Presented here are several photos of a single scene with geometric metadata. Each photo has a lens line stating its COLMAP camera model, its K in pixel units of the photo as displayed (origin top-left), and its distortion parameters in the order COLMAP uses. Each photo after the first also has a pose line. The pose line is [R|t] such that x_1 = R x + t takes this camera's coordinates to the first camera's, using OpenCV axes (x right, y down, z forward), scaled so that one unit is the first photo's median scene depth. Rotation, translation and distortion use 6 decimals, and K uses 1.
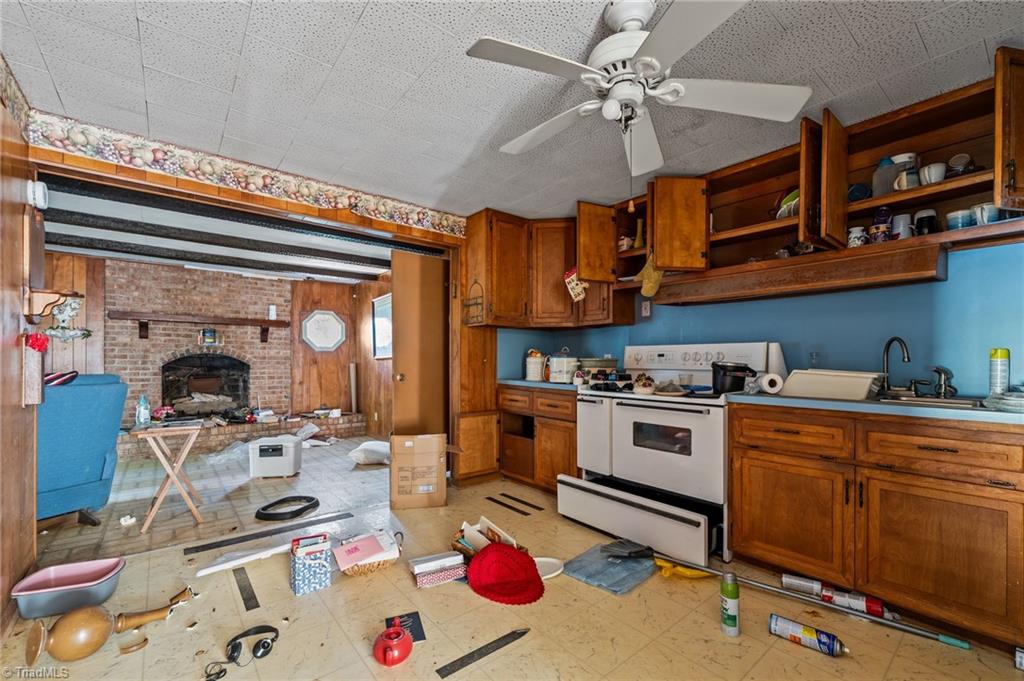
lens RADIAL K [[420.5, 0, 503.1], [0, 420.5, 361.8], [0, 0, 1]] dist [-0.000150, -0.000071]
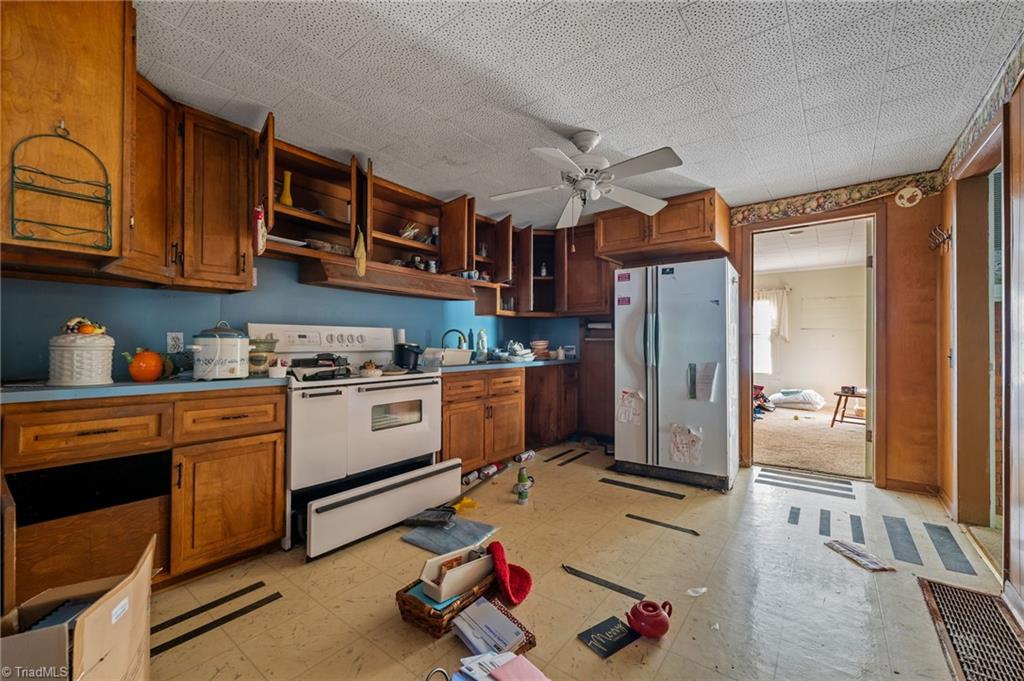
lens RADIAL K [[420.5, 0, 512.5], [0, 420.5, 339.6], [0, 0, 1]] dist [-0.000150, -0.000071]
pose [[-0.242153, 0.005725, 0.970221, -0.710943], [0.003629, 0.999981, -0.004995, -0.002955], [-0.970231, 0.002312, -0.242169, 0.941679]]
